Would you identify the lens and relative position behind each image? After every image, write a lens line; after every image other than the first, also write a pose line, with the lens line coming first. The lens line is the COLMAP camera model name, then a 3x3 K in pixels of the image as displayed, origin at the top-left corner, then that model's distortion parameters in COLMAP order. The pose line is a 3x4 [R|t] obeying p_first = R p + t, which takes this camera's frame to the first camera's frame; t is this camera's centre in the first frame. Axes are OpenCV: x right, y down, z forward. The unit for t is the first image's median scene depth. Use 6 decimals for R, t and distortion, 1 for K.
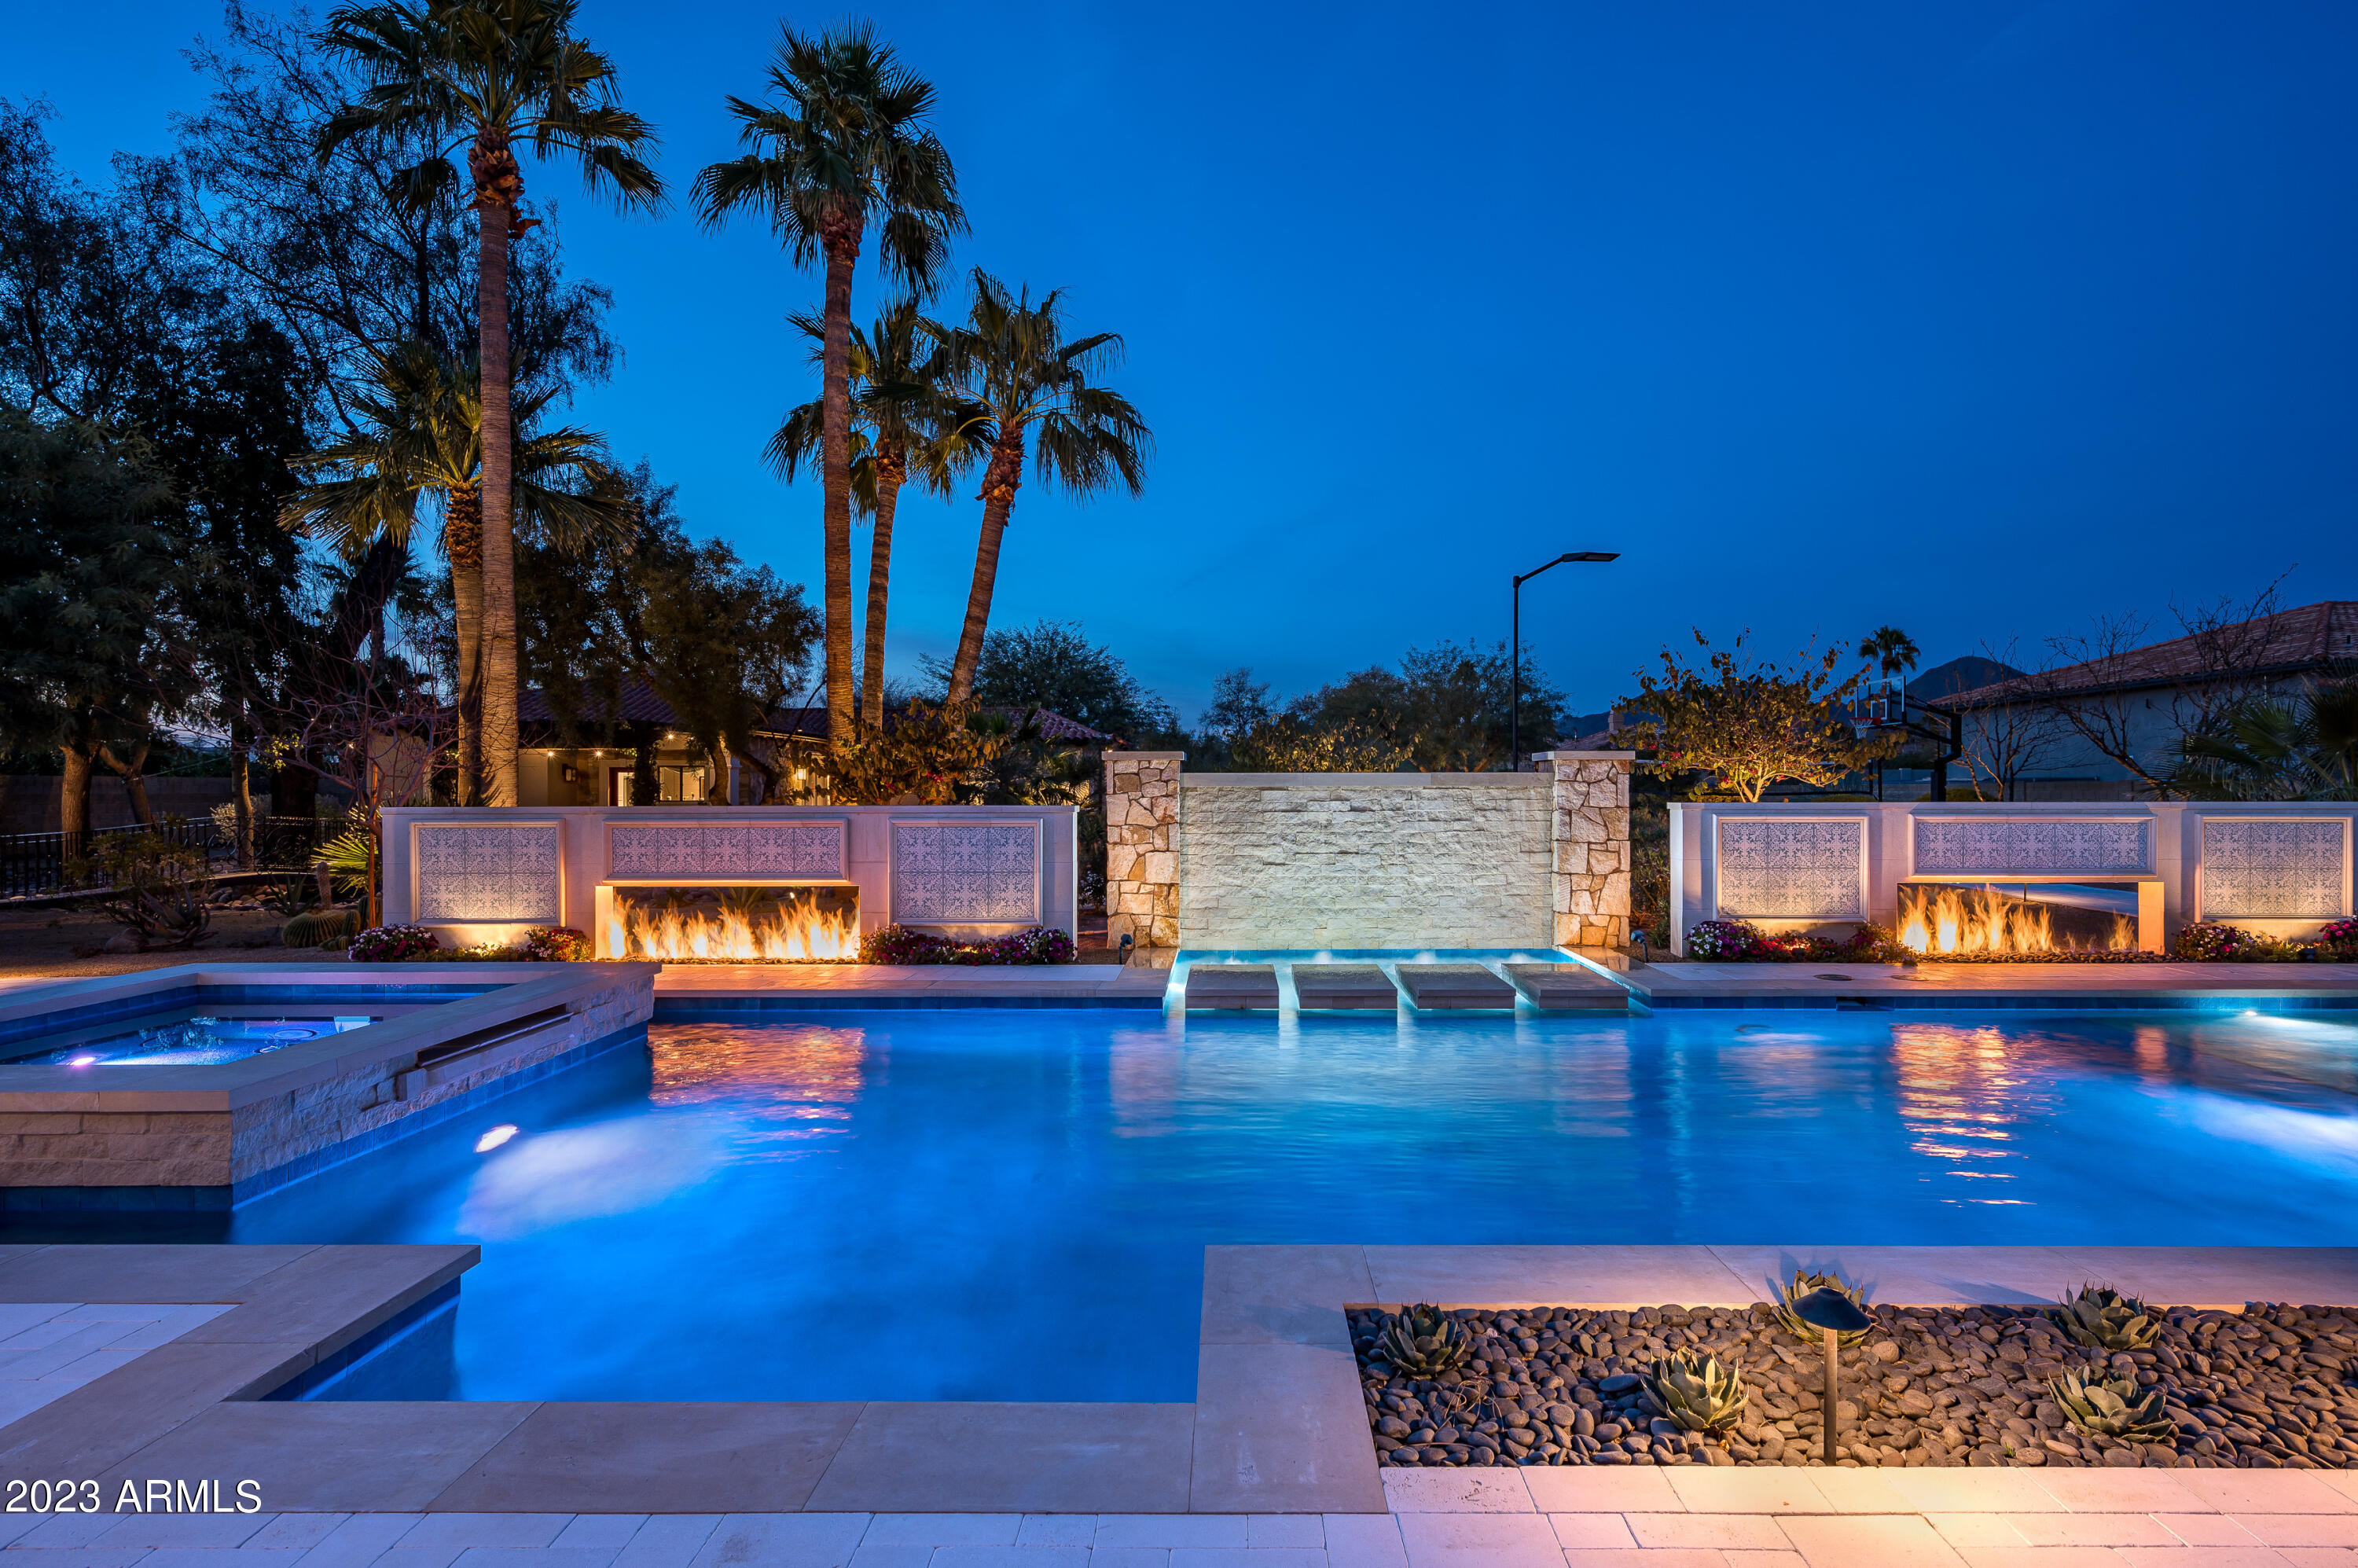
lens RADIAL K [[1090.9, 0, 1225.8], [0, 1090.9, 773.8], [0, 0, 1]] dist [0.001445, 0.001197]
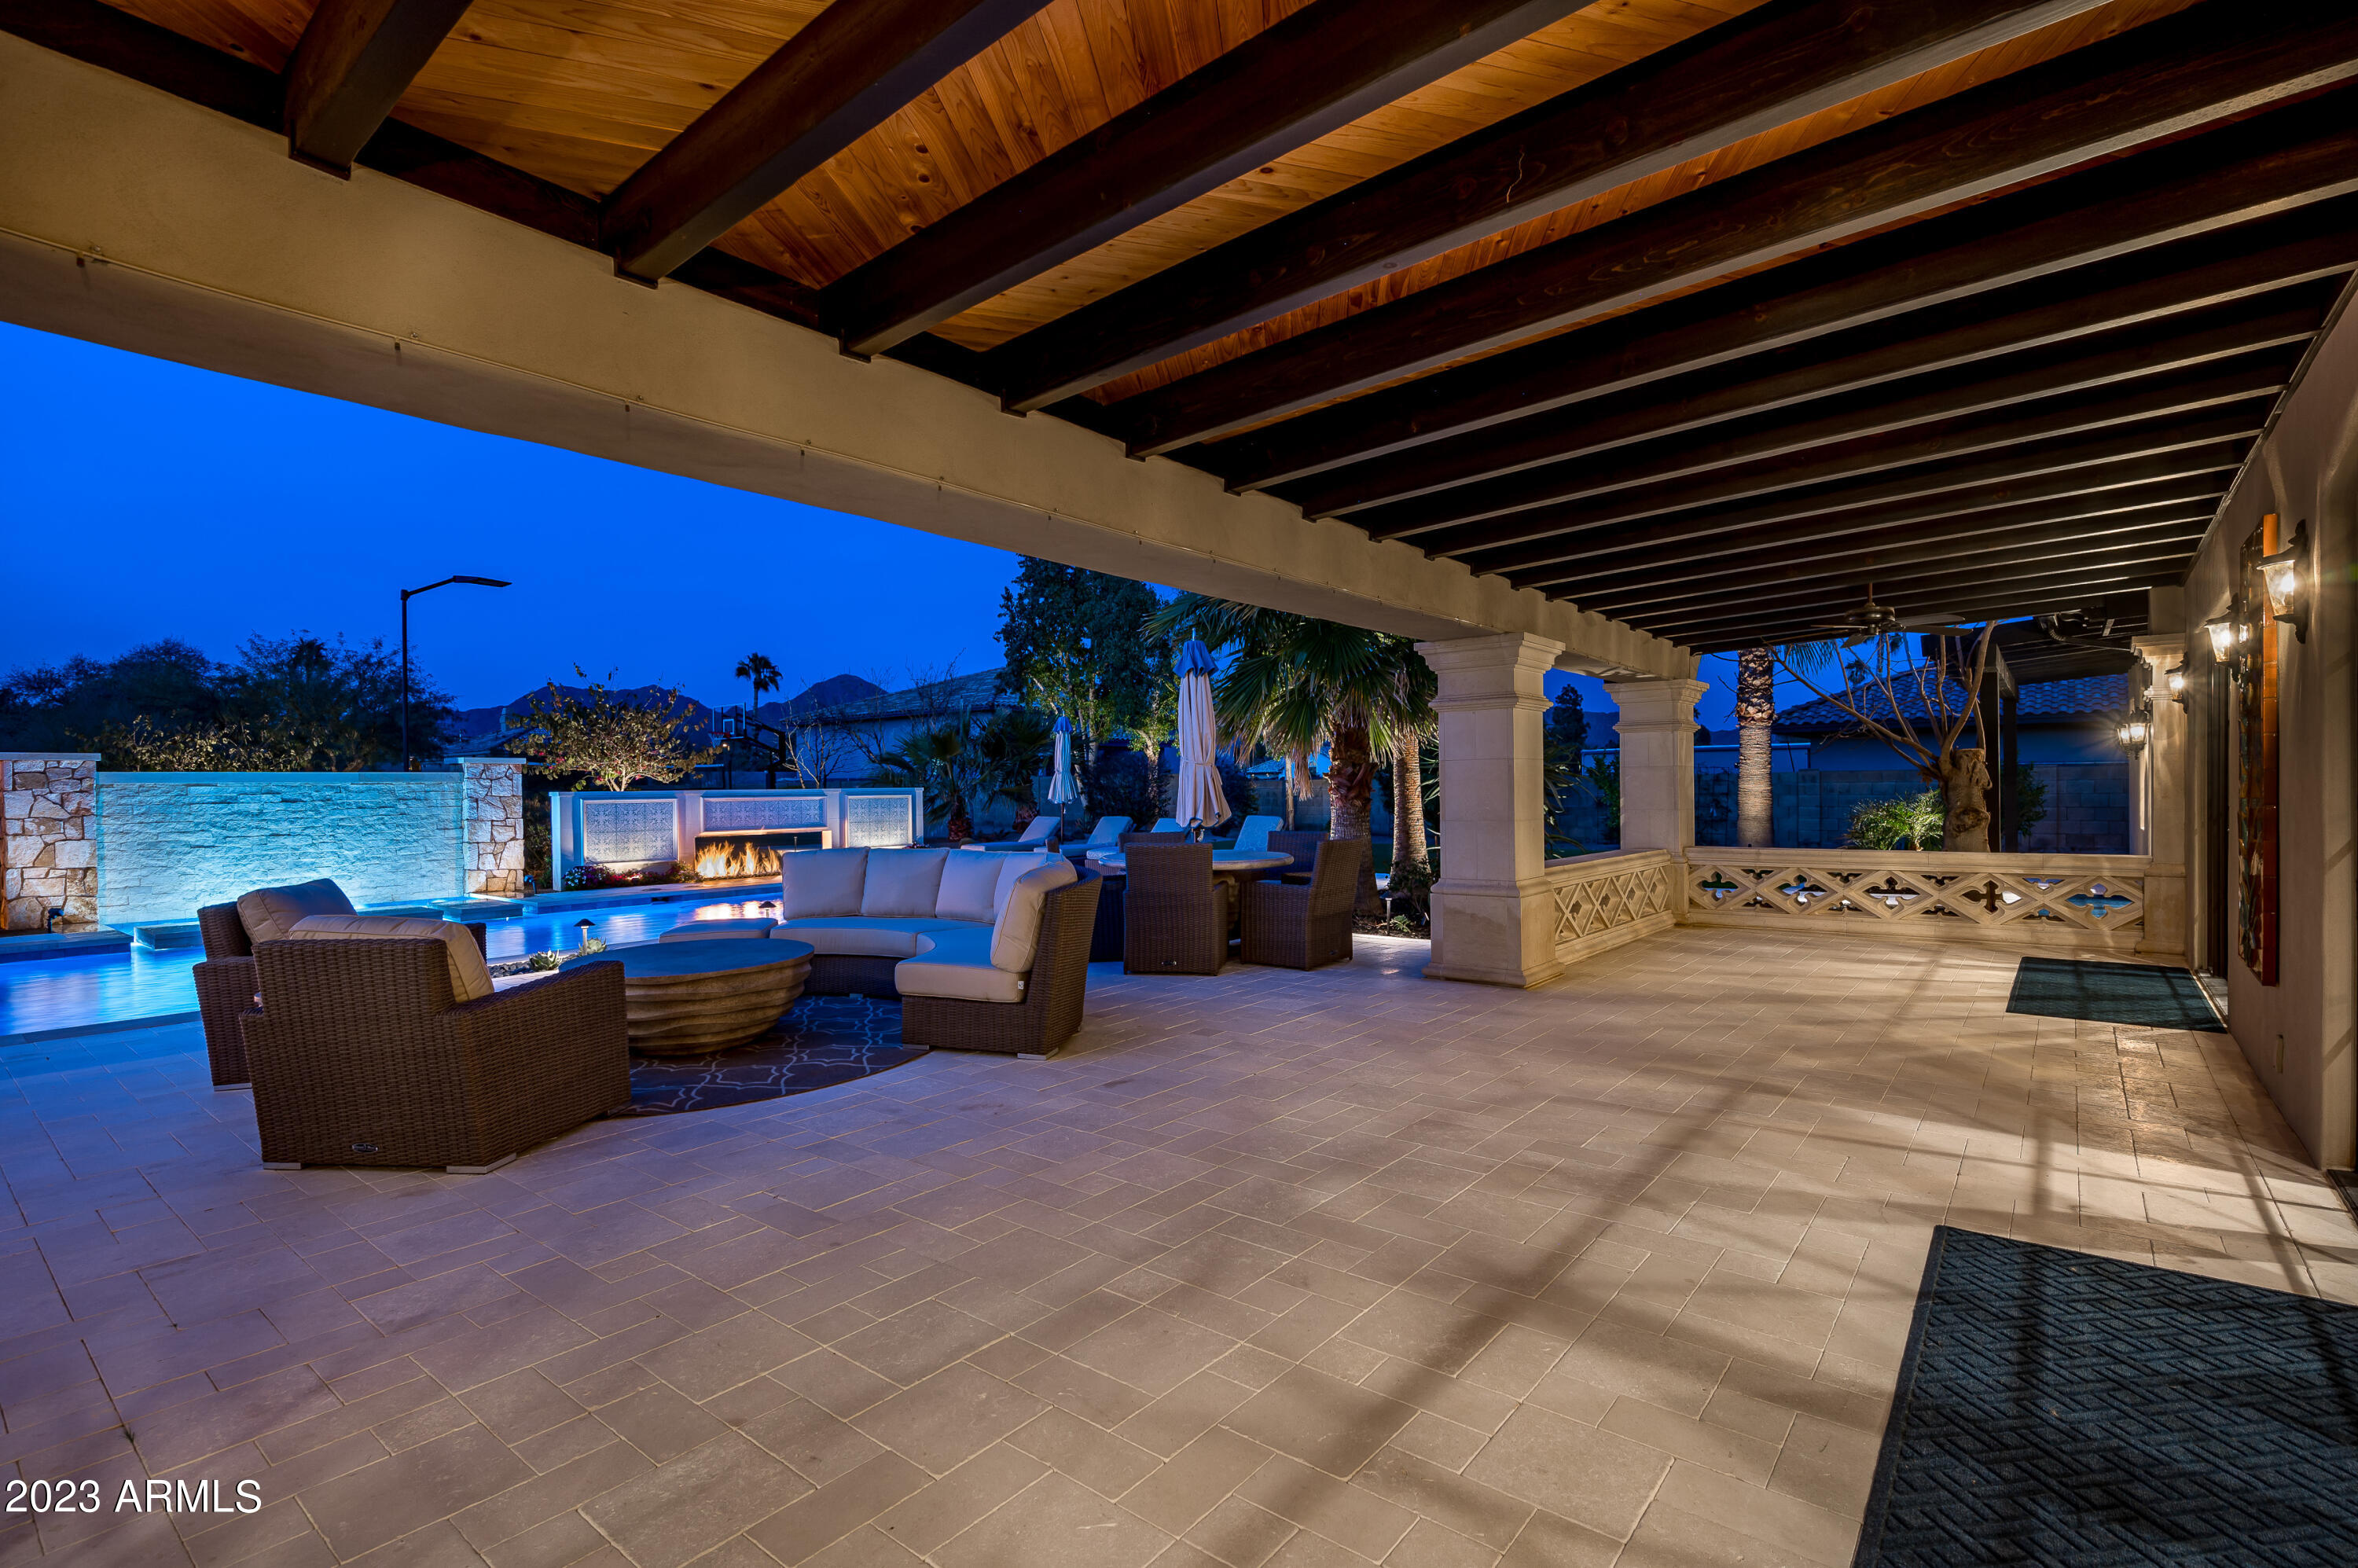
lens RADIAL K [[1090.9, 0, 1180.9], [0, 1090.9, 786.5], [0, 0, 1]] dist [0.001445, 0.001197]
pose [[0.619660, -0.006318, 0.784845, -0.236020], [0.000422, 0.999970, 0.007717, 0.006619], [-0.784870, -0.004451, 0.619644, -0.611035]]
